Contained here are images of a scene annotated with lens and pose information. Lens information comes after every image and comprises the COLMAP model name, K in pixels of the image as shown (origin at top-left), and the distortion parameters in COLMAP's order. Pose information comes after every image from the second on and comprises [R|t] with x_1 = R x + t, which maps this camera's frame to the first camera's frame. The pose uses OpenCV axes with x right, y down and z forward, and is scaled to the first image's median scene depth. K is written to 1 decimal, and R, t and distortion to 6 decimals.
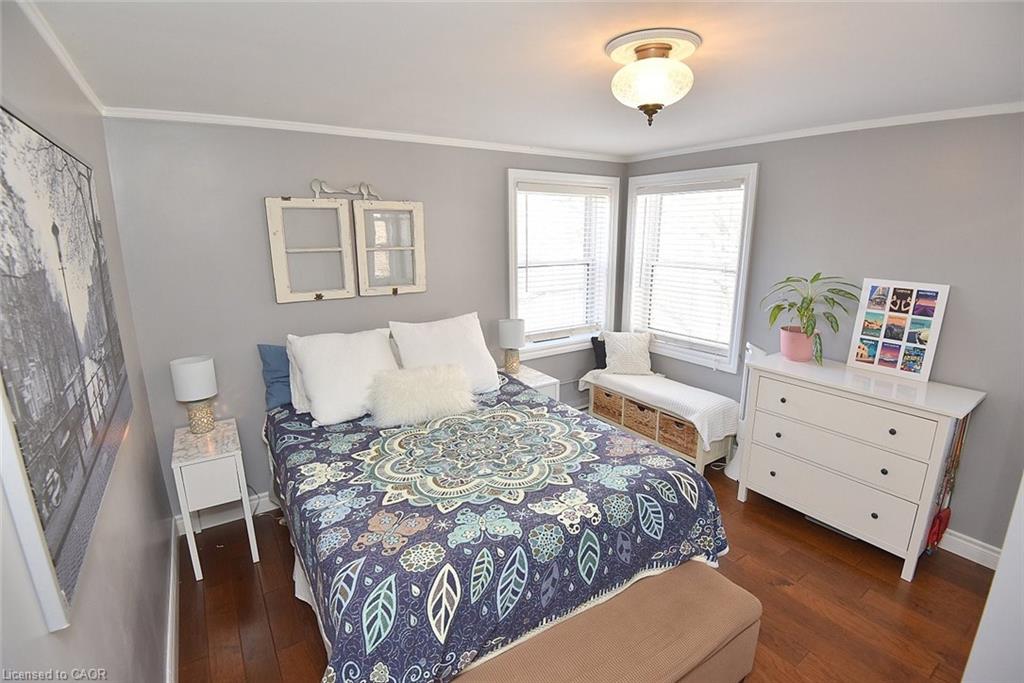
lens RADIAL K [[470.8, 0, 511.4], [0, 470.8, 342.4], [0, 0, 1]] dist [-0.040307, -0.006328]
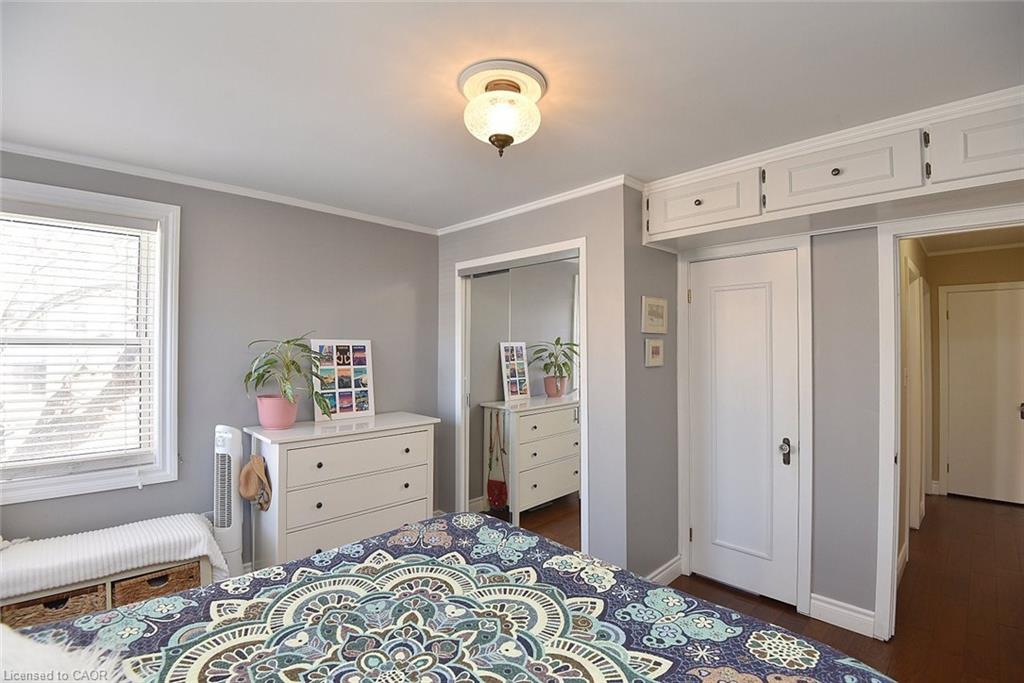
lens RADIAL K [[470.8, 0, 515.5], [0, 470.8, 344.6], [0, 0, 1]] dist [-0.040307, -0.006328]
pose [[-0.191346, 0.010990, 0.981461, -0.451644], [0.226403, 0.973466, 0.033239, -0.058806], [-0.955054, 0.228566, -0.188758, 0.805636]]
